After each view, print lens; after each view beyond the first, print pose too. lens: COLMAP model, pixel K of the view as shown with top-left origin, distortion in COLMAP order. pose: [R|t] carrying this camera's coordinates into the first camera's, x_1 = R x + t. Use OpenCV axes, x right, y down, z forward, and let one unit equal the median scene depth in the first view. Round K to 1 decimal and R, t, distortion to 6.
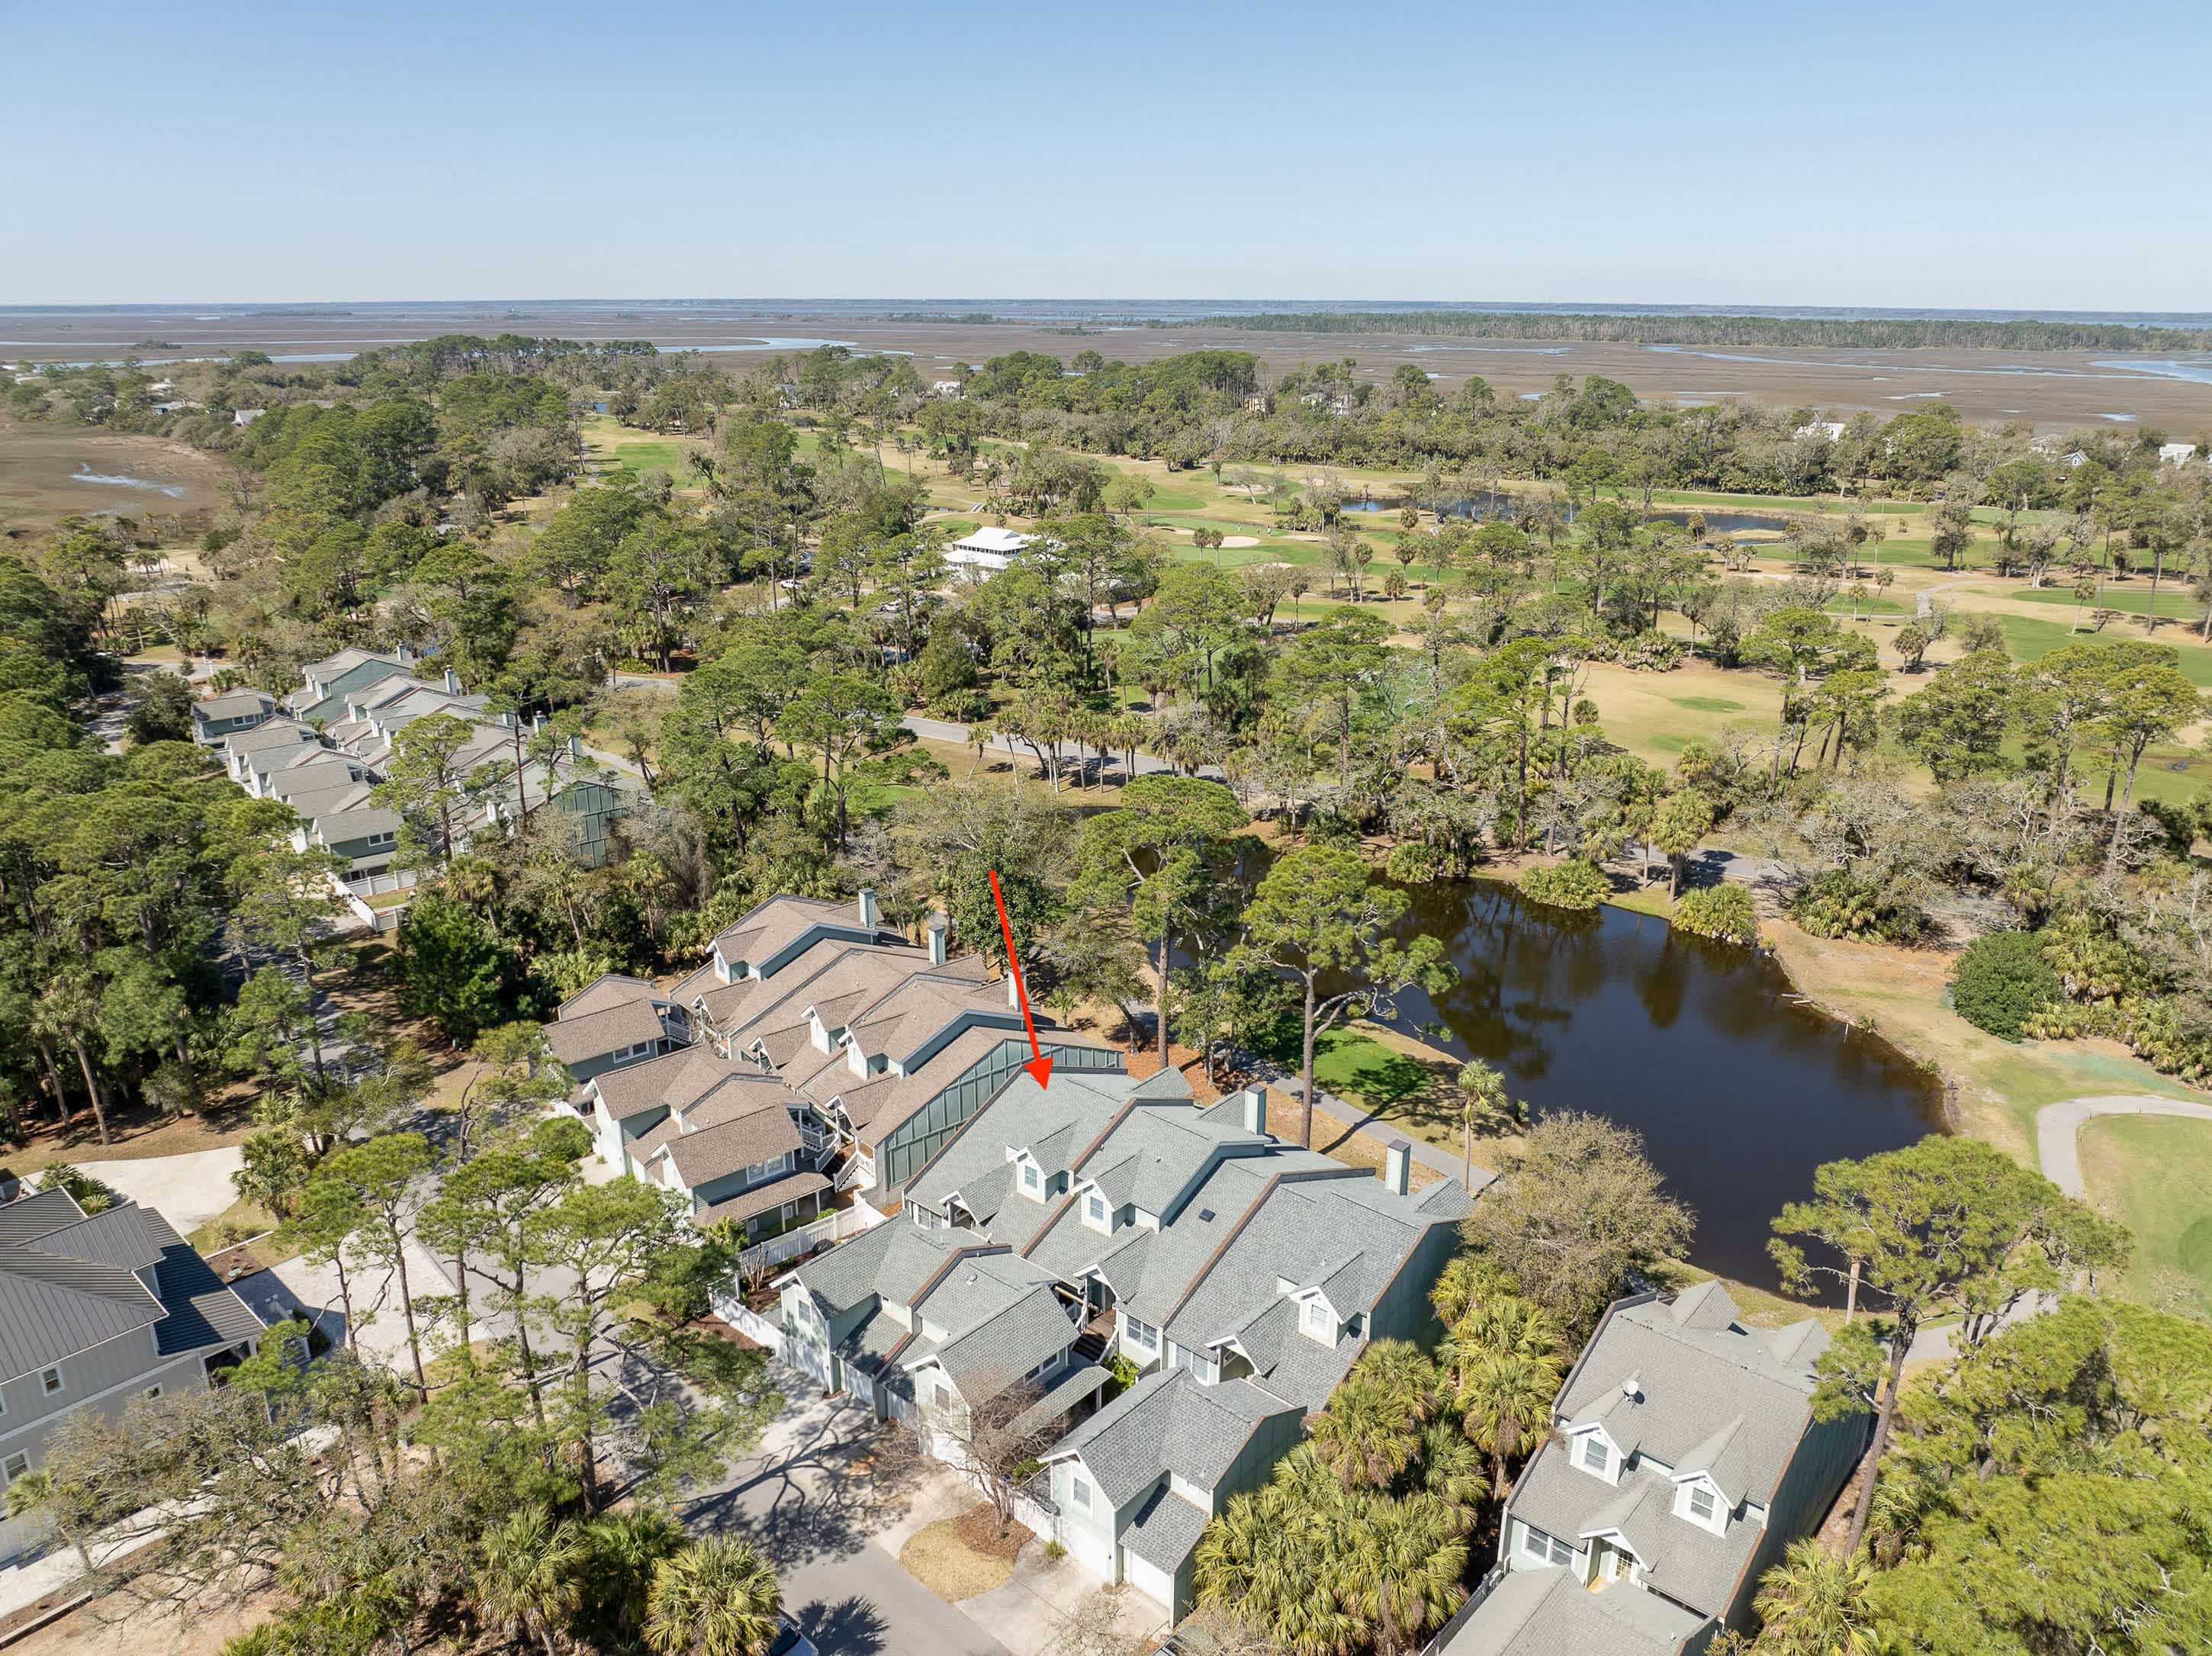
lens RADIAL K [[1573.1, 0, 1116.1], [0, 1573.1, 826.6], [0, 0, 1]] dist [-0.029486, -0.010500]
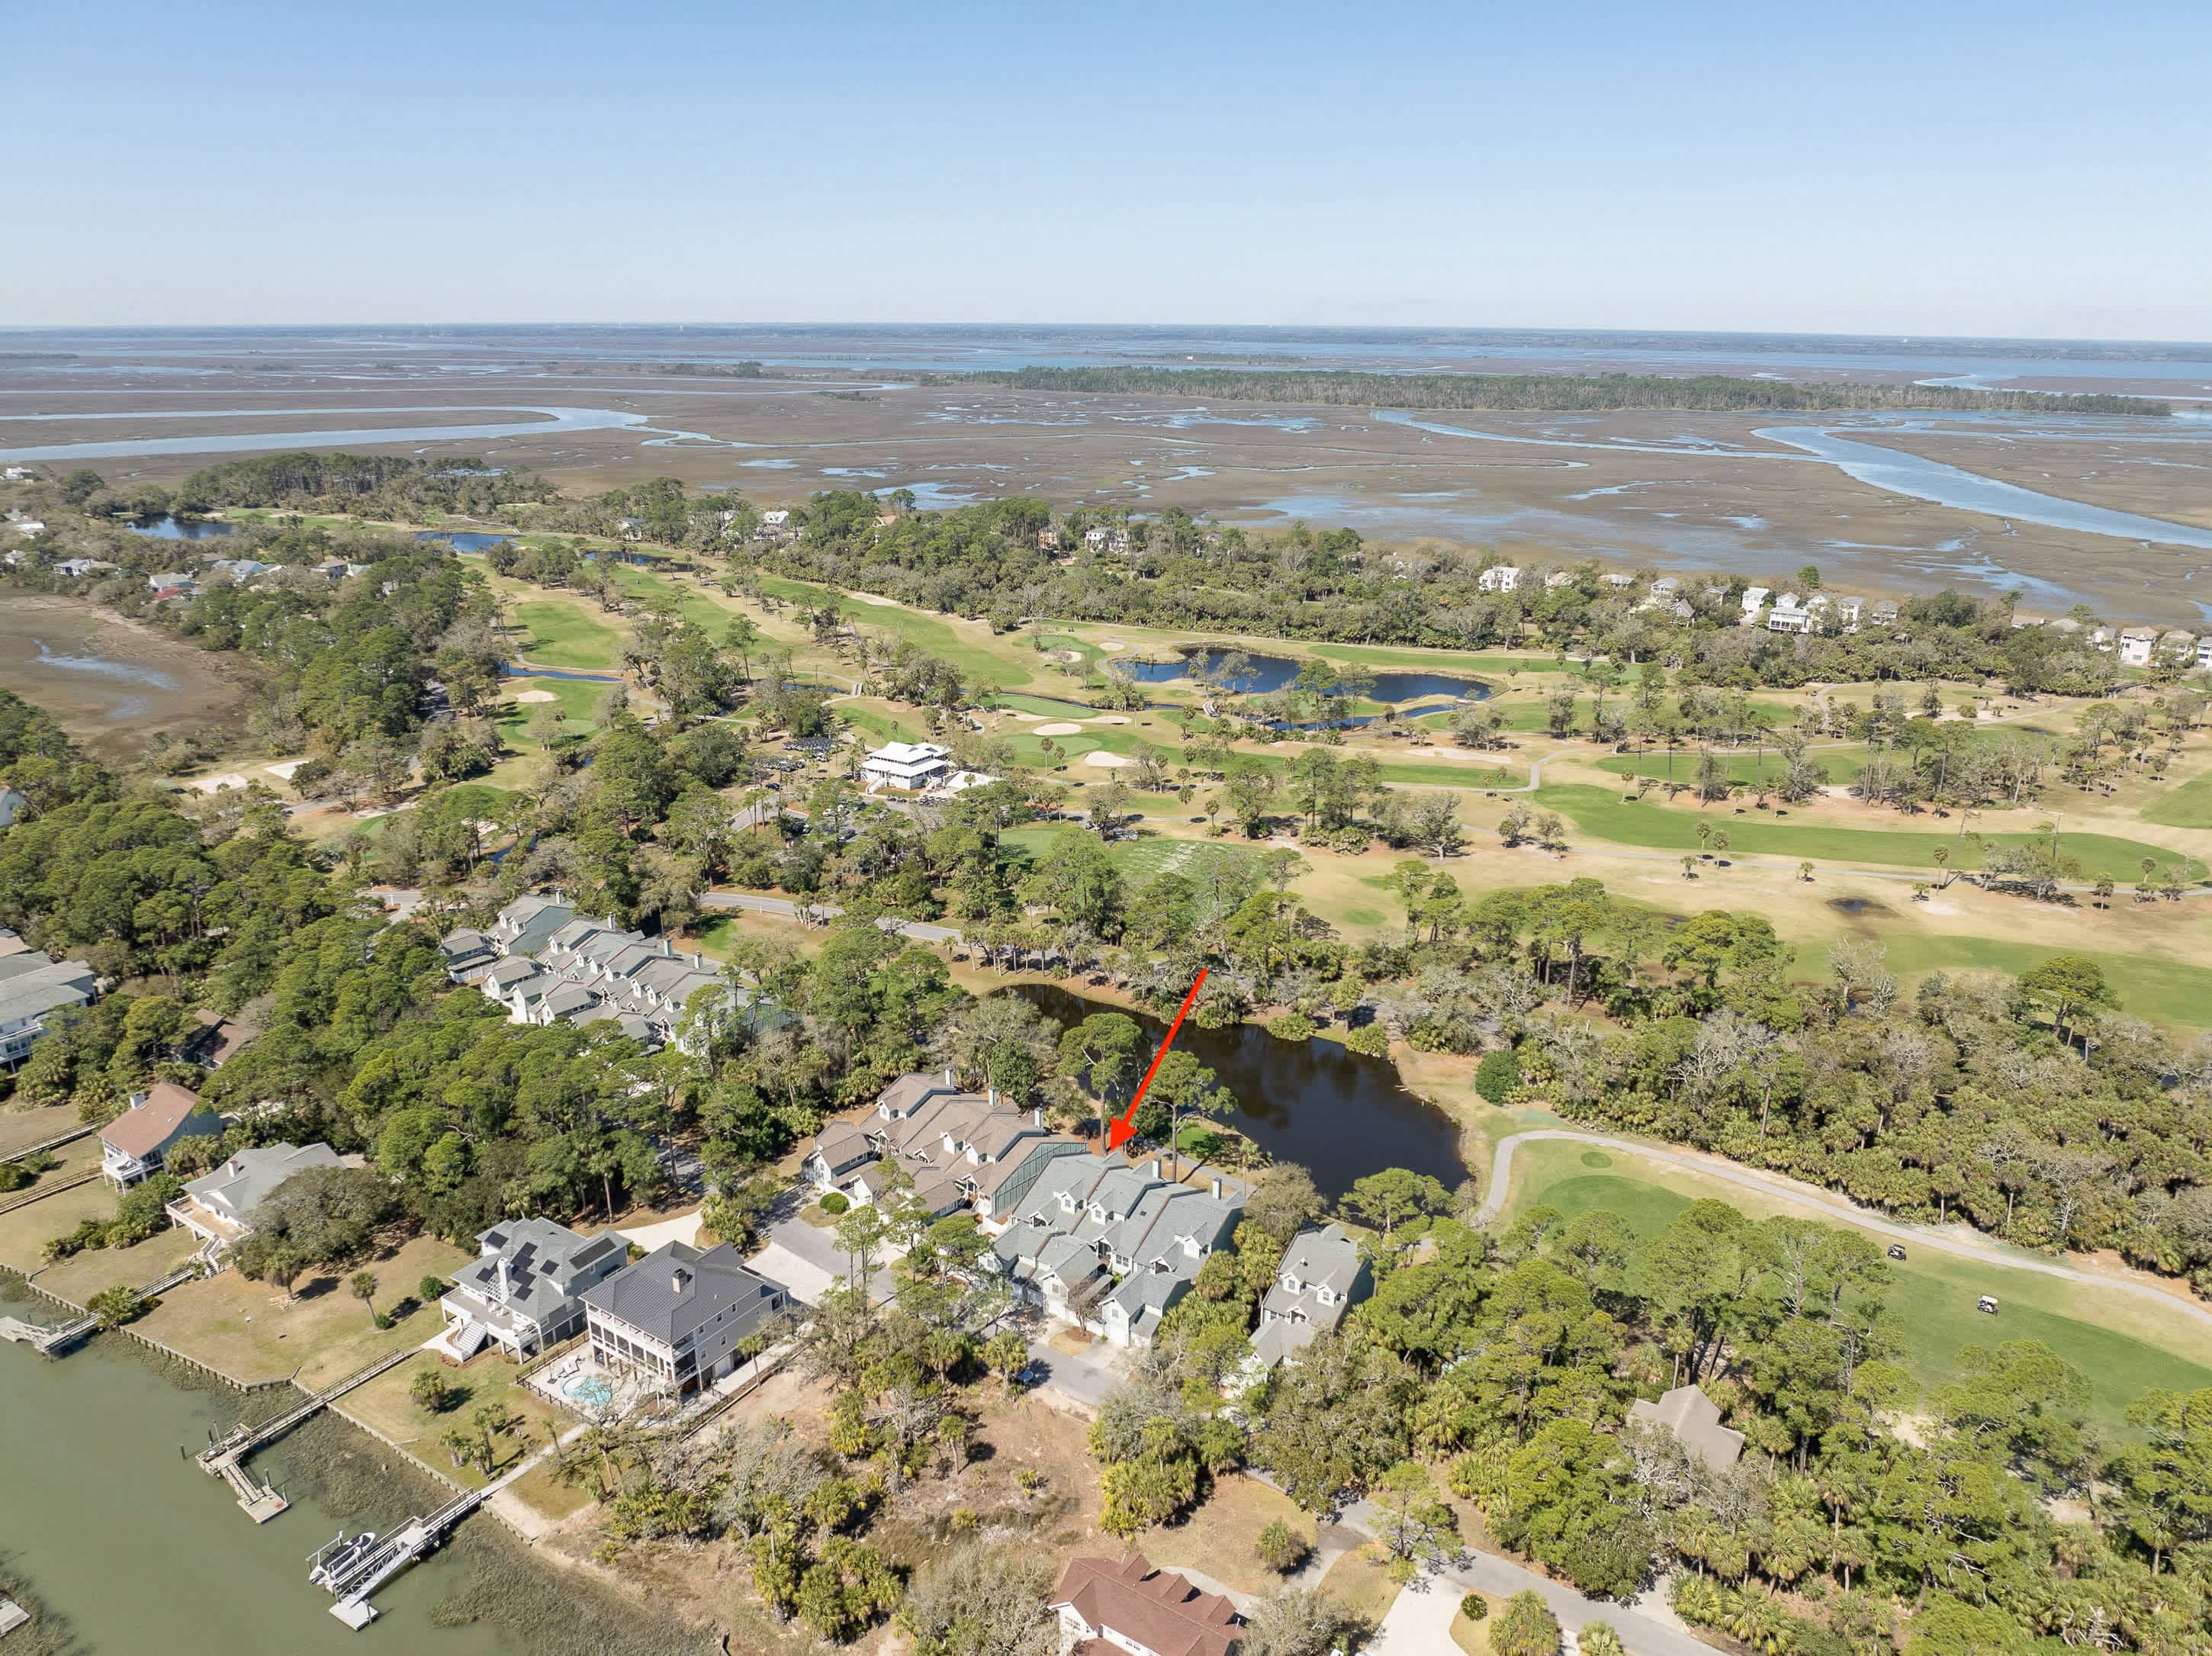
lens RADIAL K [[1573.1, 0, 1116.1], [0, 1573.1, 826.6], [0, 0, 1]] dist [-0.029486, -0.010500]
pose [[0.989175, -0.042727, 0.140383, -0.279258], [0.044129, 0.999002, -0.006891, -0.317941], [-0.139948, 0.013012, 0.990073, -1.333369]]
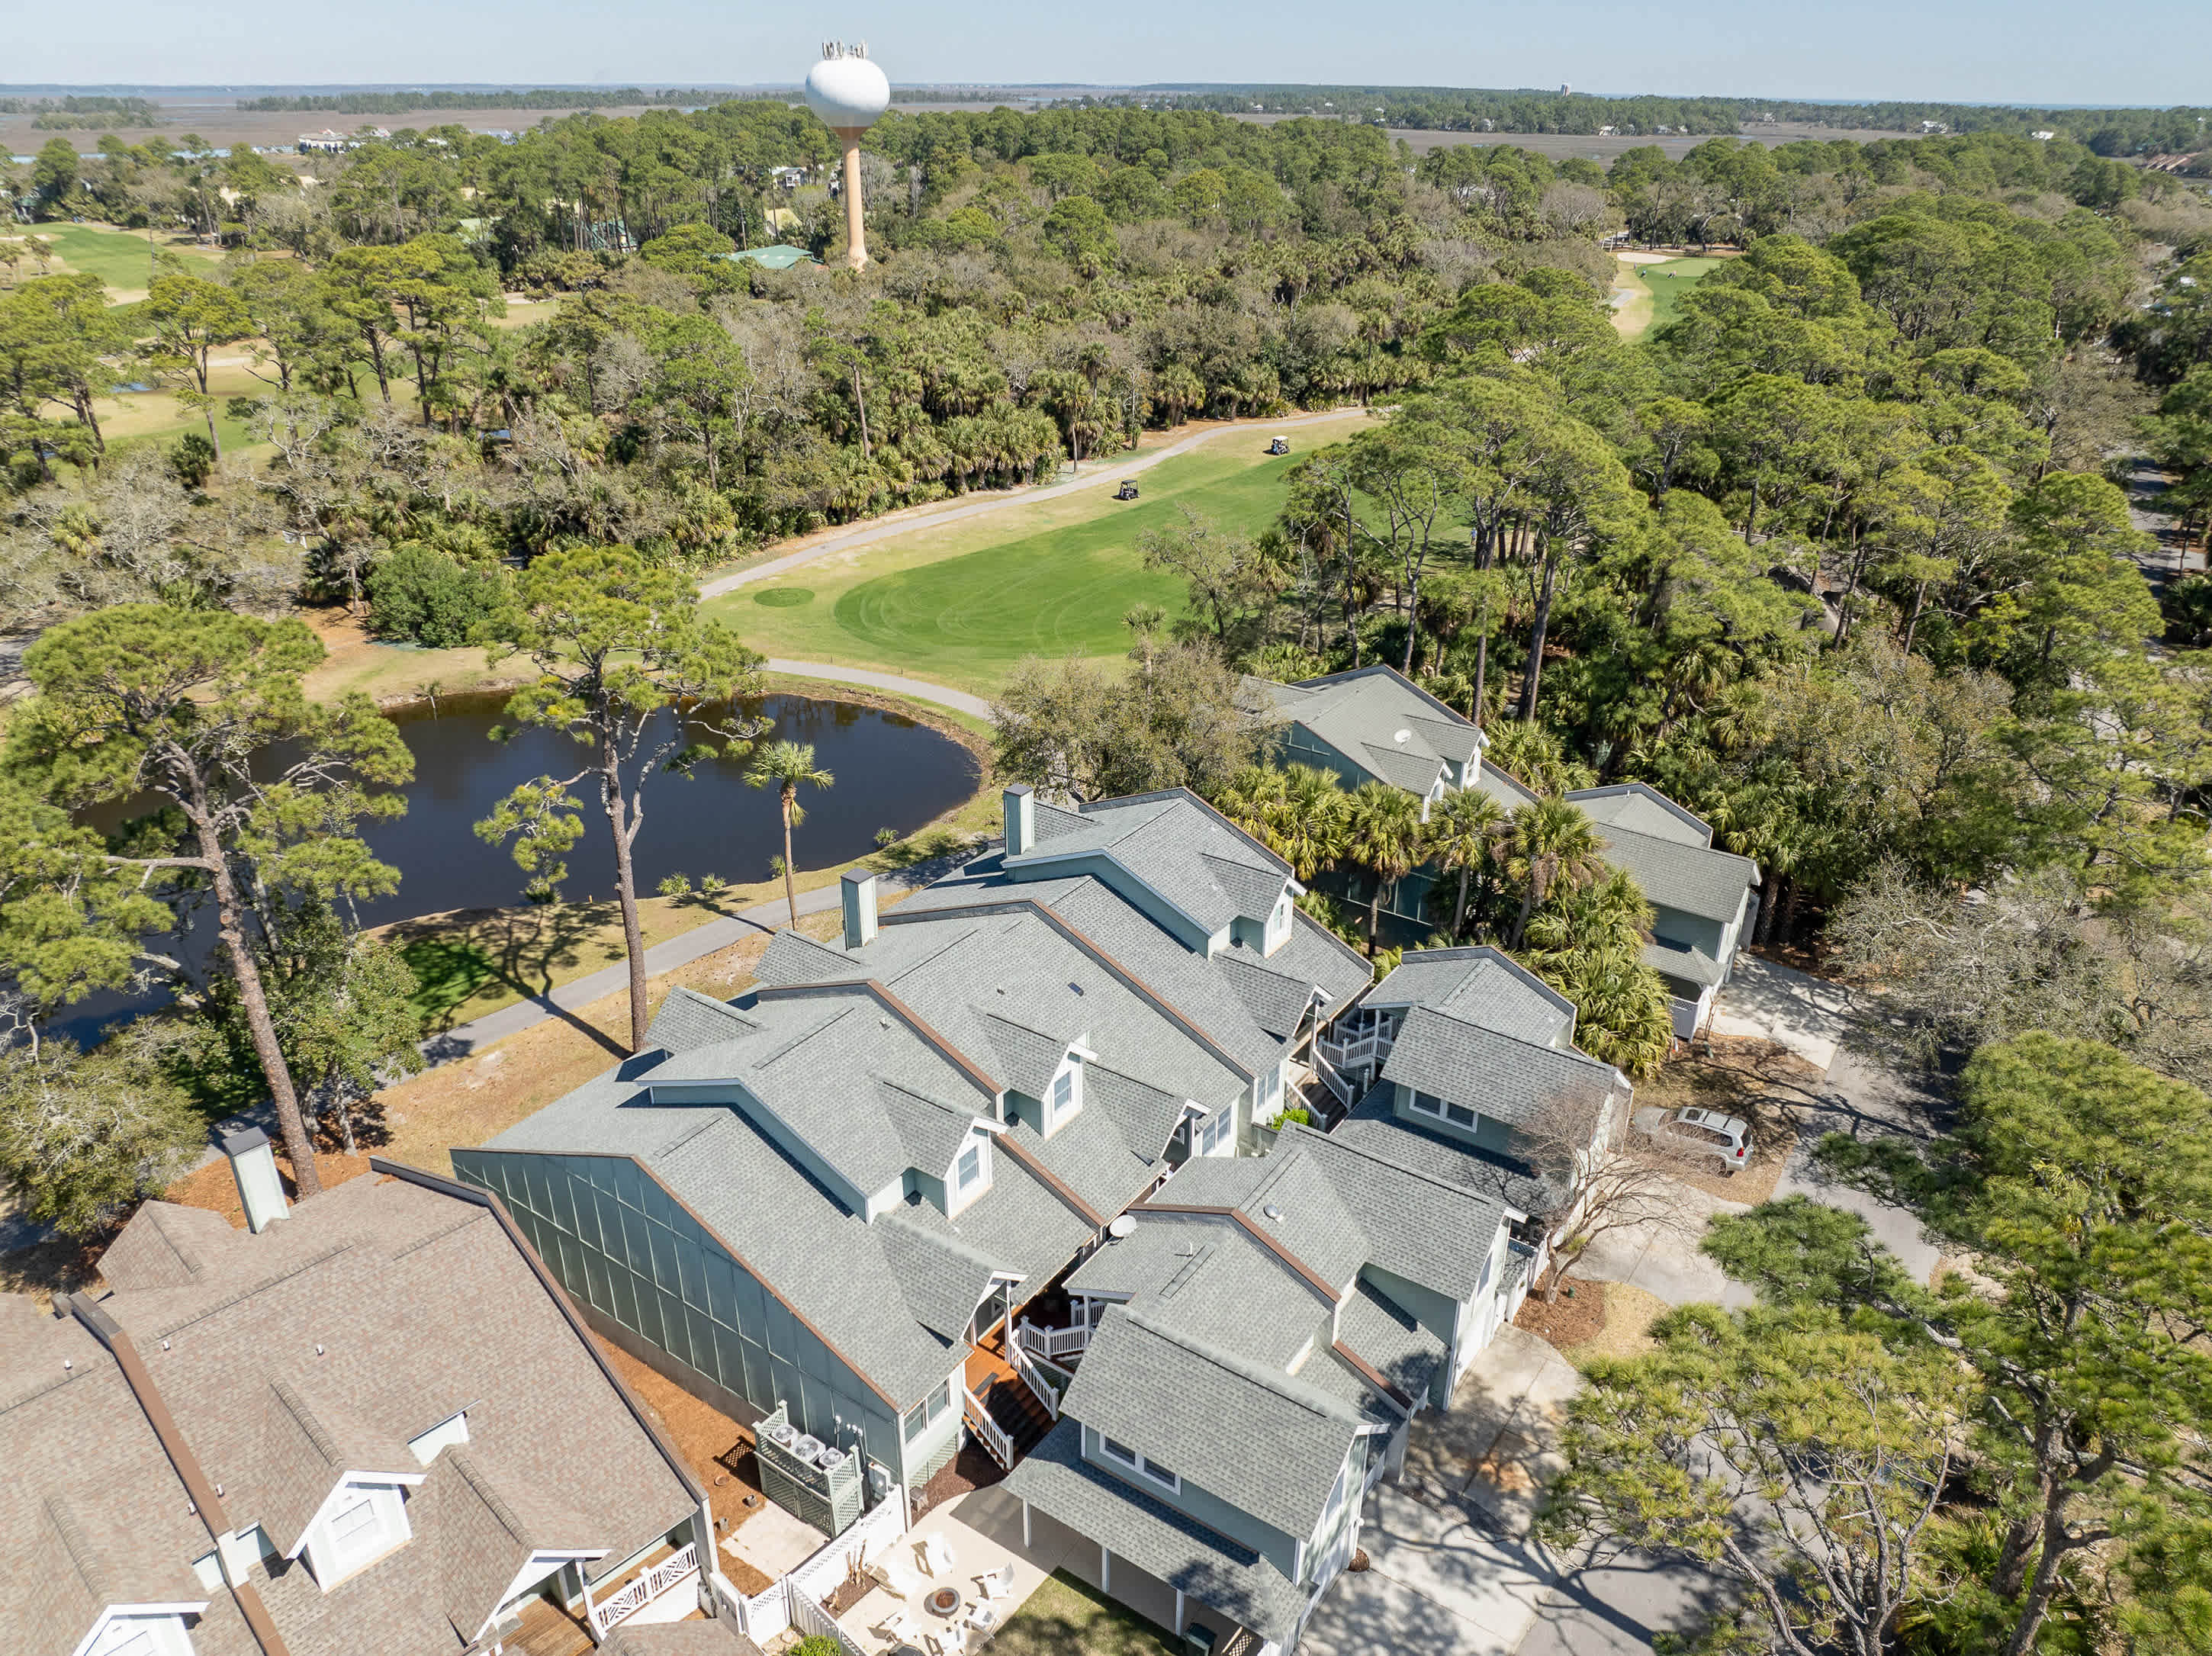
lens RADIAL K [[1573.1, 0, 1116.1], [0, 1573.1, 826.6], [0, 0, 1]] dist [-0.029486, -0.010500]
pose [[-0.113185, -0.433653, 0.893943, -0.468358], [0.311404, 0.838909, 0.446384, -0.098988], [-0.943513, 0.328902, 0.040089, 0.837106]]
